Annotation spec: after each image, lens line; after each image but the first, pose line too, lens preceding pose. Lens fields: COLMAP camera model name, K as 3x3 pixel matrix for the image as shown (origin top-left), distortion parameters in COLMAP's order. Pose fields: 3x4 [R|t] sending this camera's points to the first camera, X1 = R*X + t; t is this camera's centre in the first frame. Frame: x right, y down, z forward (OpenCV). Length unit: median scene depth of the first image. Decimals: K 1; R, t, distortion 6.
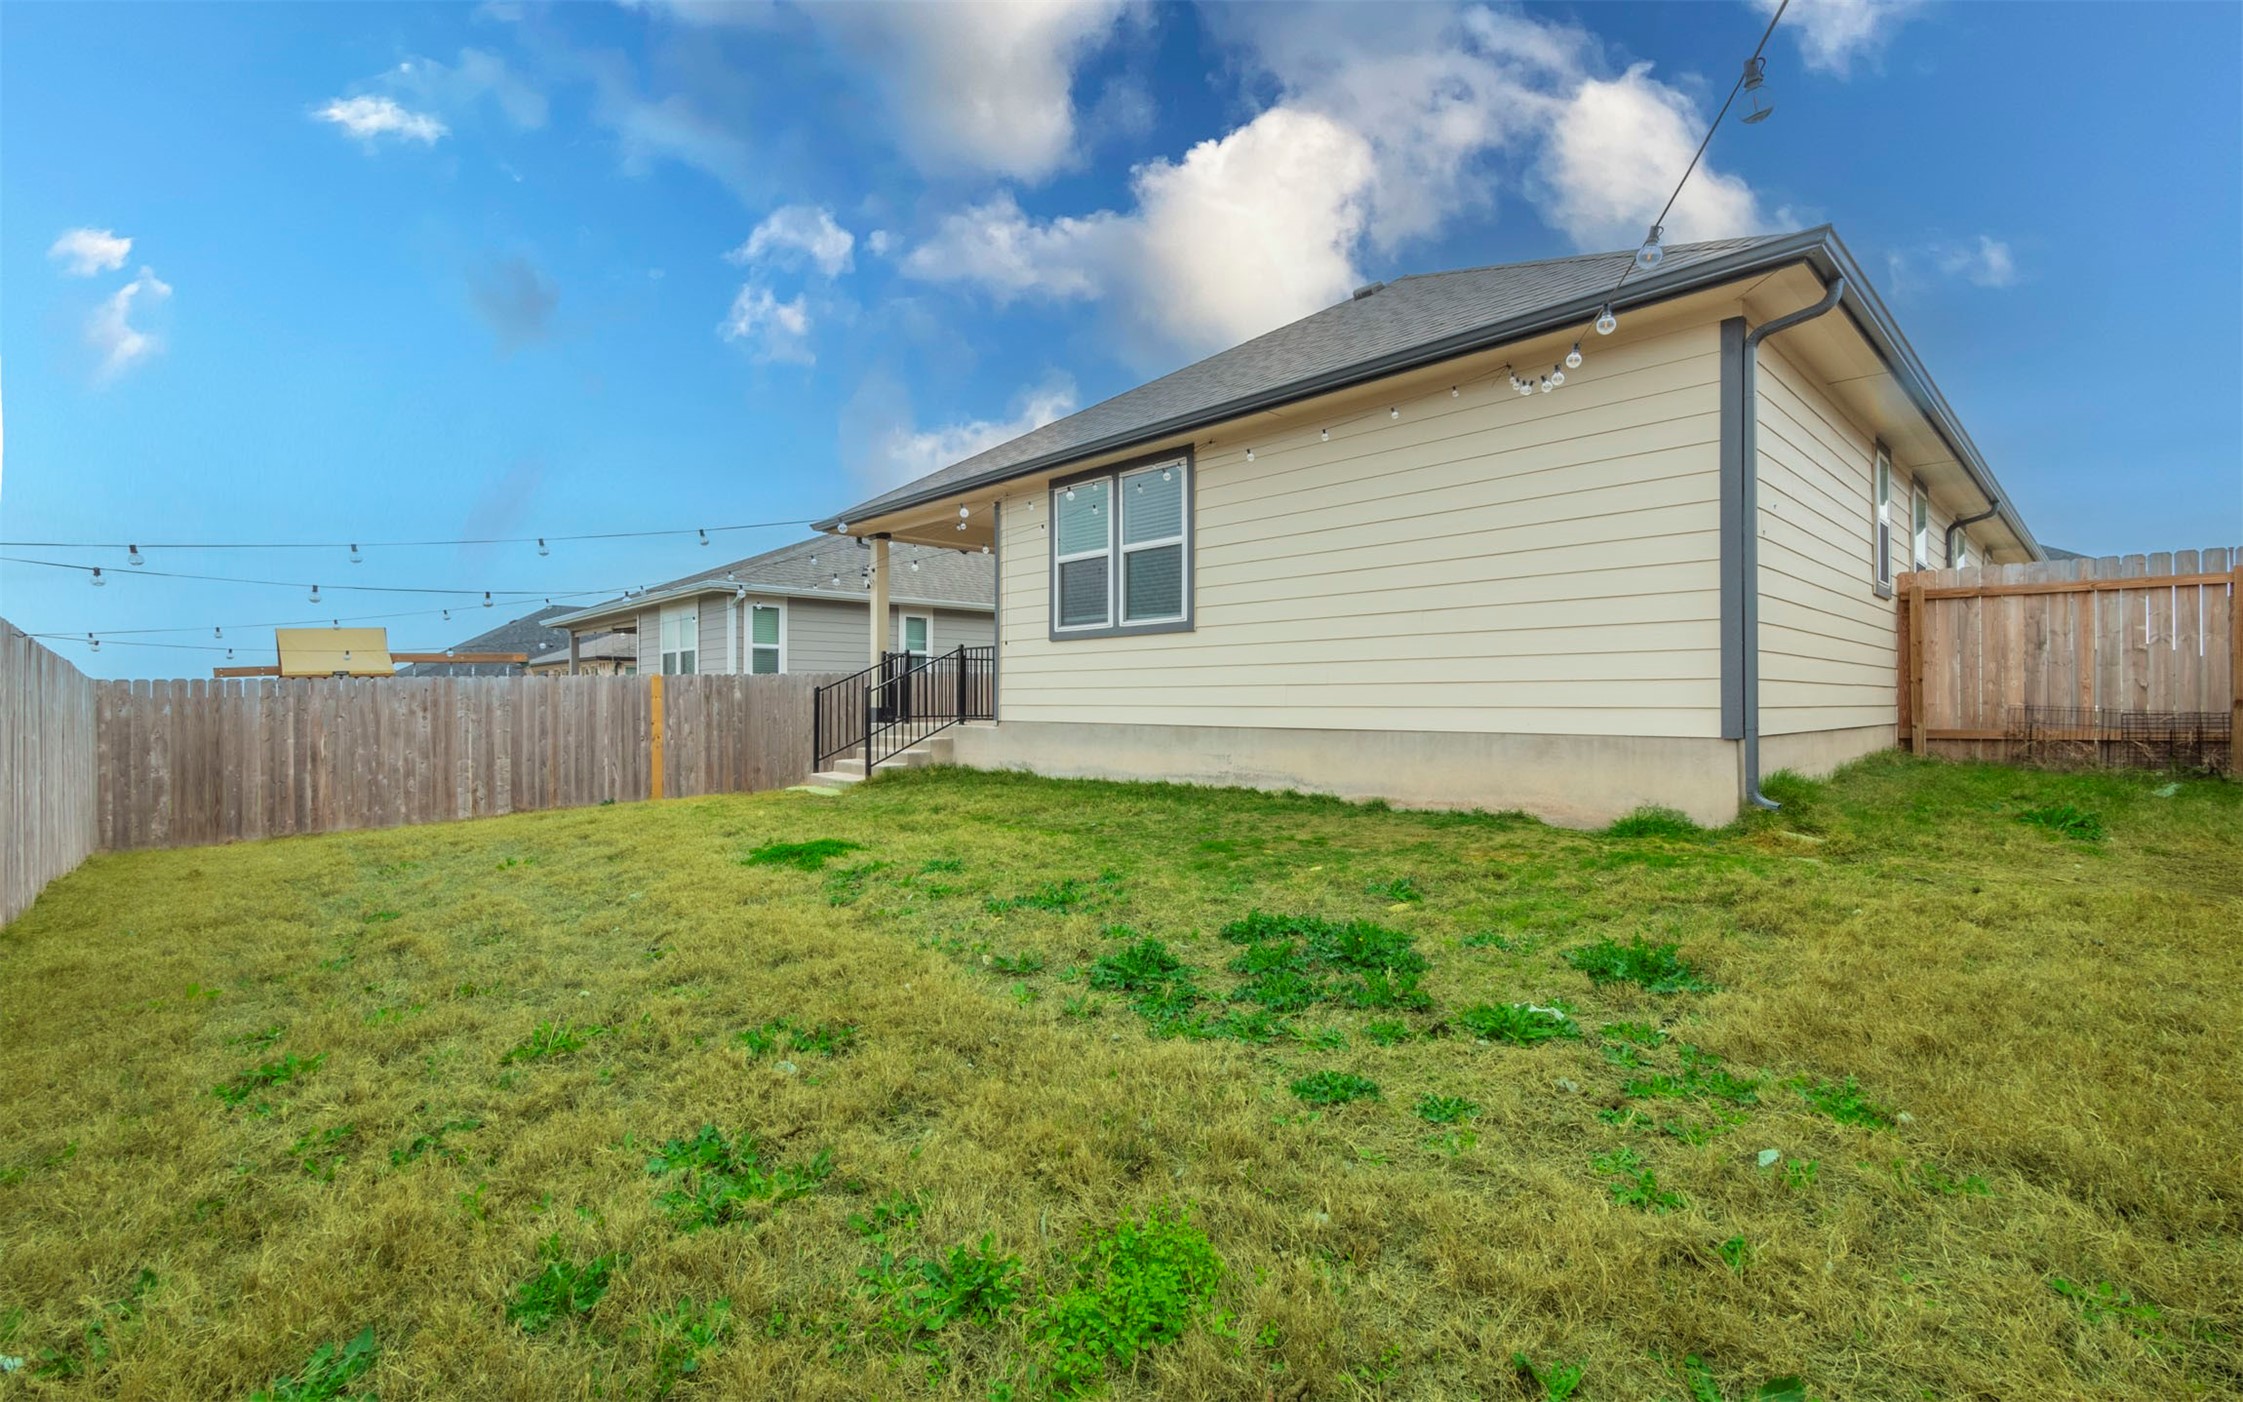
lens RADIAL K [[962.9, 0, 1124.0], [0, 962.9, 697.0], [0, 0, 1]] dist [-0.000655, -0.000631]
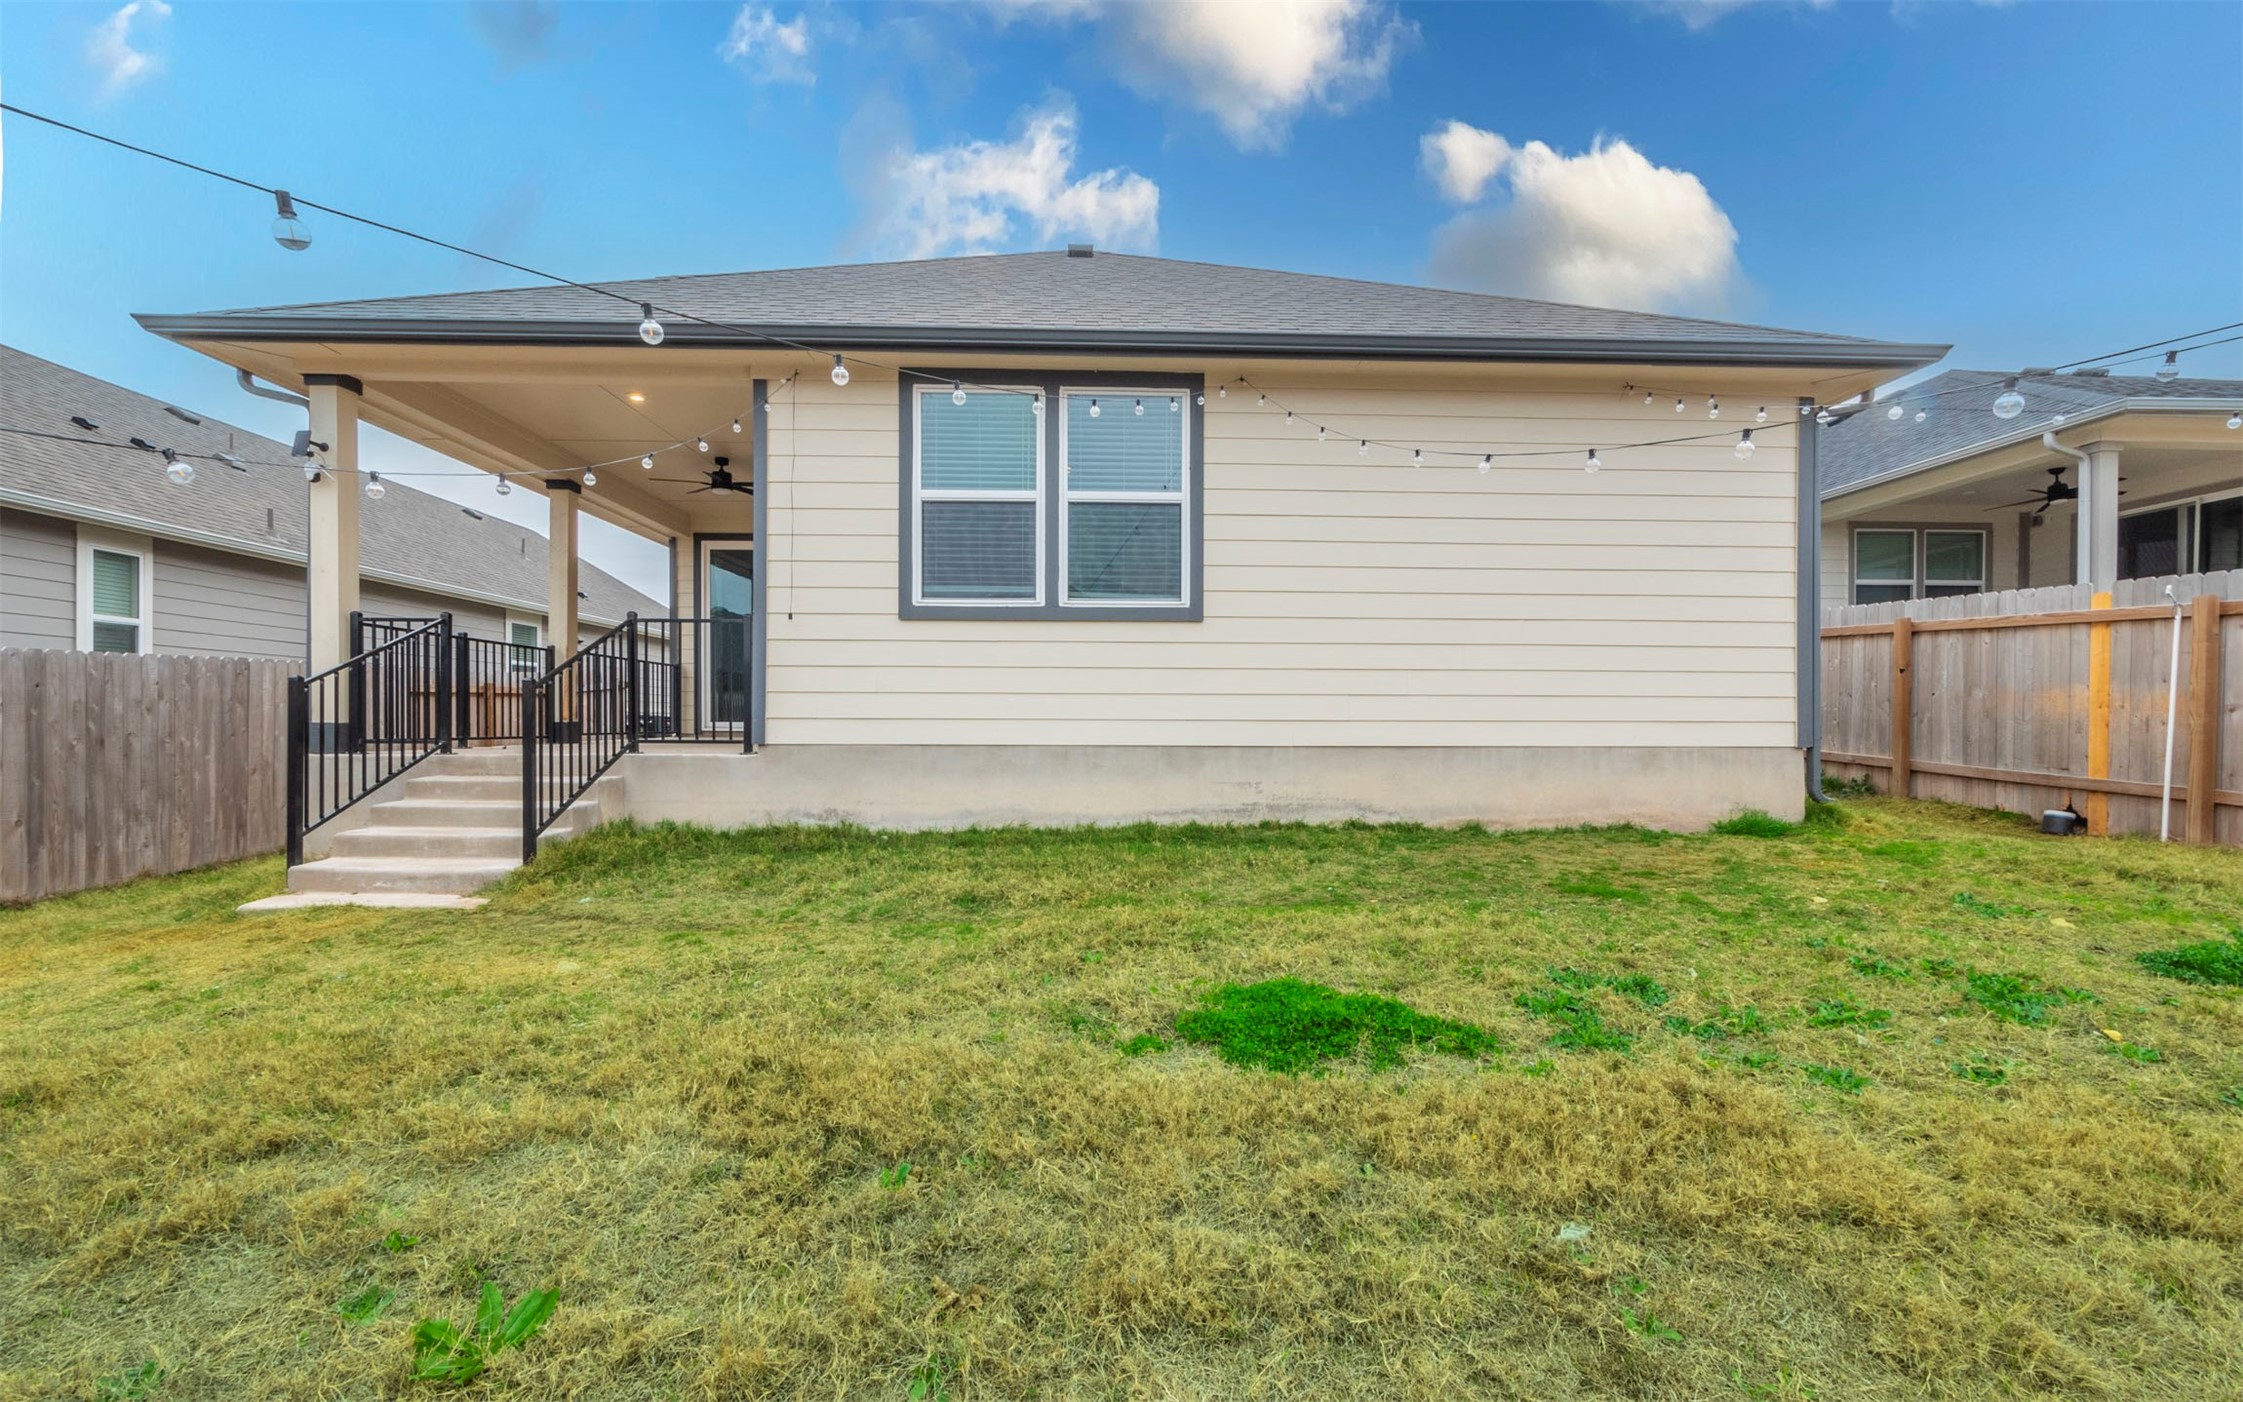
lens RADIAL K [[962.9, 0, 1120.7], [0, 962.9, 717.1], [0, 0, 1]] dist [-0.000655, -0.000631]
pose [[0.664339, 0.006096, 0.747407, -0.497548], [-0.006931, 0.999974, -0.001995, 0.008493], [-0.747400, -0.003855, 0.664364, 0.501891]]
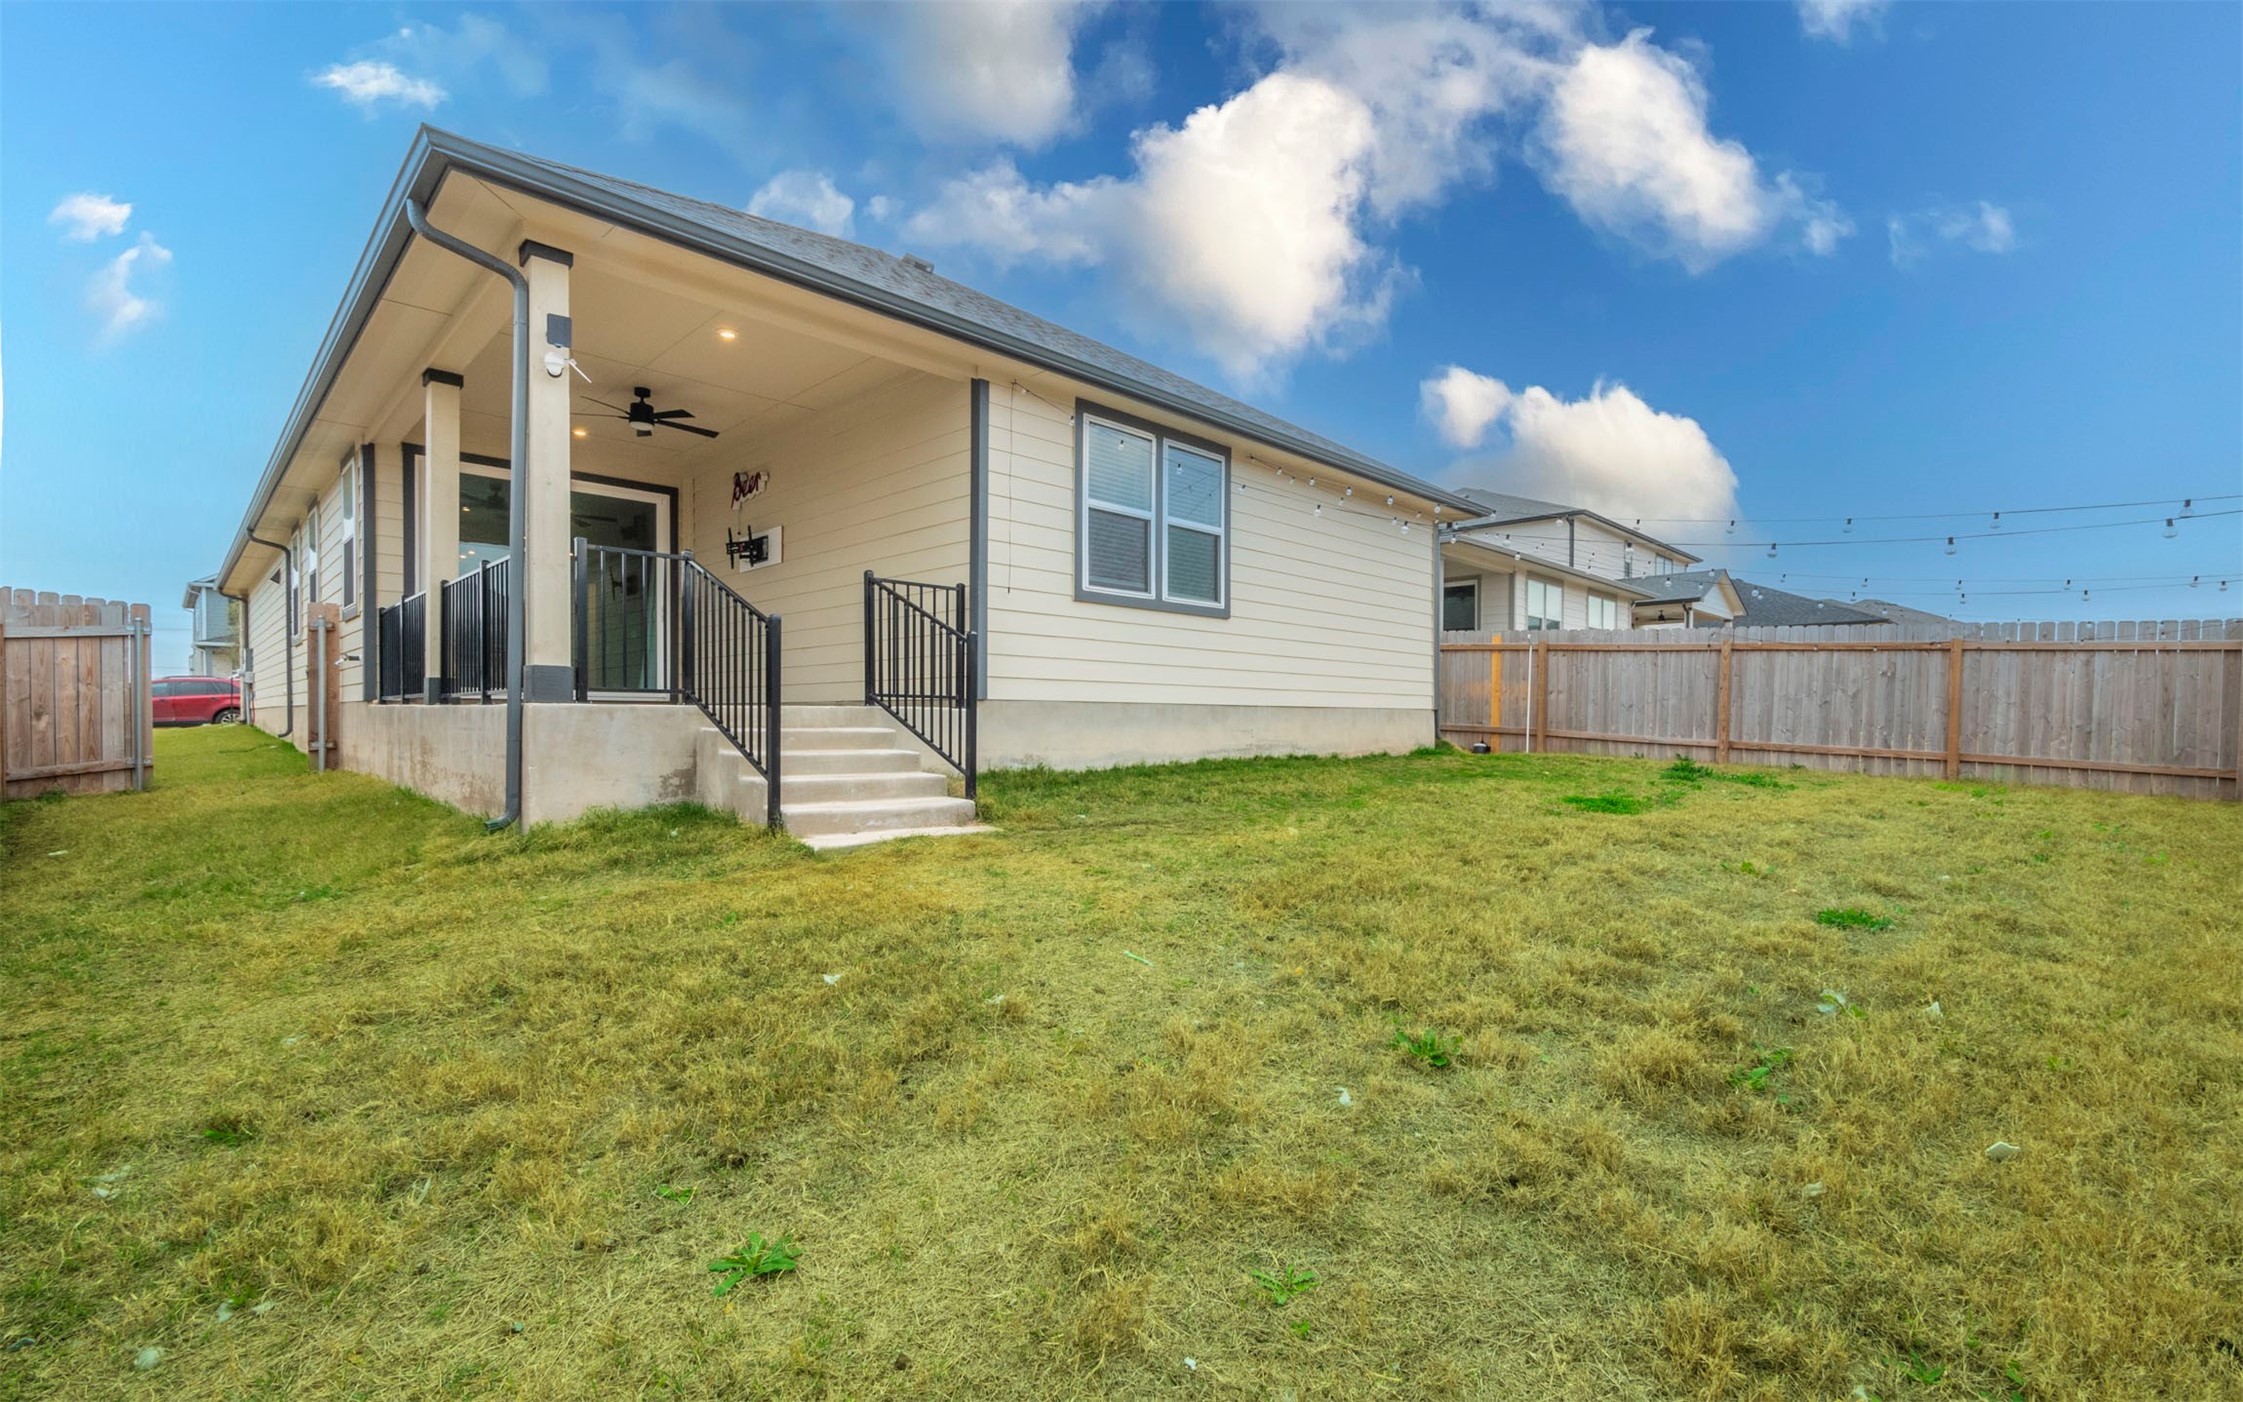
lens RADIAL K [[962.9, 0, 1131.2], [0, 962.9, 719.3], [0, 0, 1]] dist [-0.000655, -0.000631]
pose [[-0.025796, -0.002070, 0.999665, -0.950032], [-0.011618, 0.999931, 0.001771, 0.042233], [-0.999600, -0.011568, -0.025819, 1.054604]]
